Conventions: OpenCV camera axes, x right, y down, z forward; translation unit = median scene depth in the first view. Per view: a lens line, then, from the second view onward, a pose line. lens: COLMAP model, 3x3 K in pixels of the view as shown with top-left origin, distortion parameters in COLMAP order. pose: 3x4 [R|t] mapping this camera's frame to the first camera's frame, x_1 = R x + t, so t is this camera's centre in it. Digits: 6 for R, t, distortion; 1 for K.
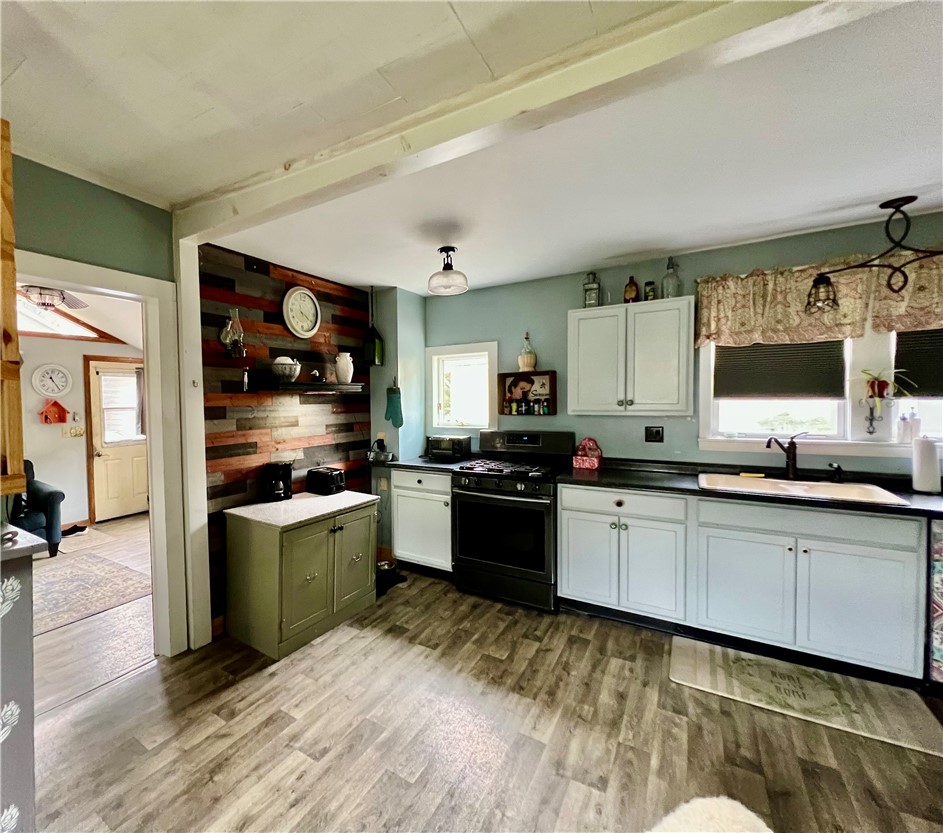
lens RADIAL K [[446.5, 0, 382.9], [0, 446.5, 415.0], [0, 0, 1]] dist [-0.002026, 0.000883]
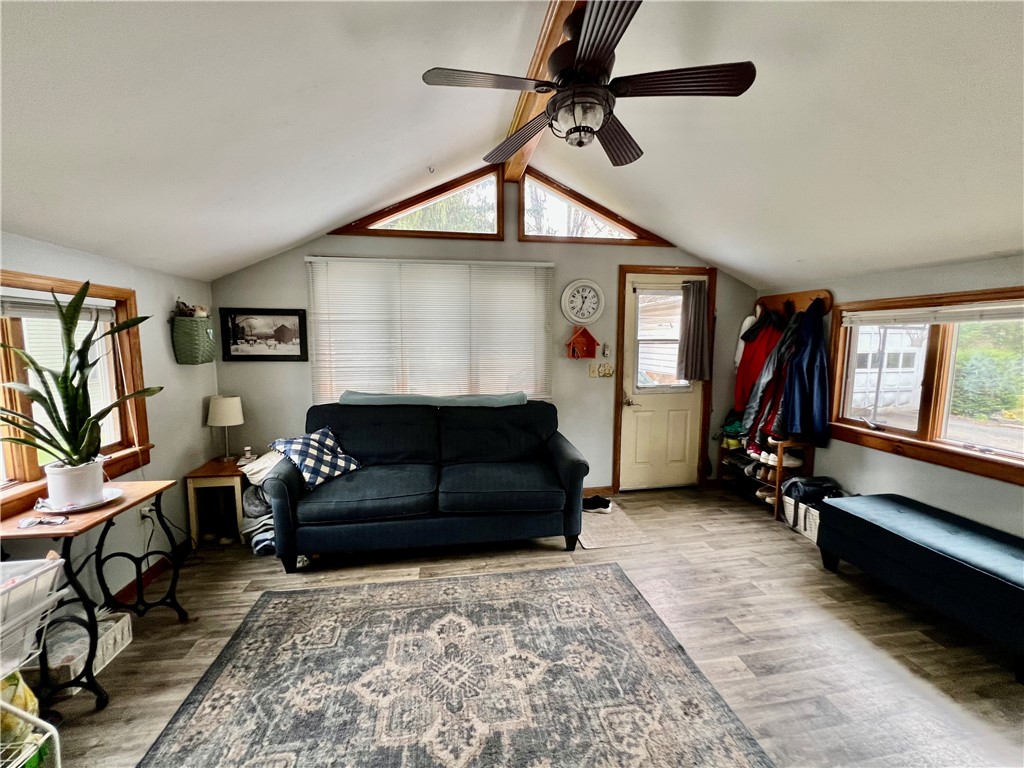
lens RADIAL K [[411.9, 0, 505.1], [0, 411.9, 386.4], [0, 0, 1]] dist [0.006958, -0.000889]
pose [[0.682036, 0.100949, -0.724318, -0.555631], [-0.034752, 0.993782, 0.105781, -0.005969], [0.730493, -0.046975, 0.681303, 0.755060]]
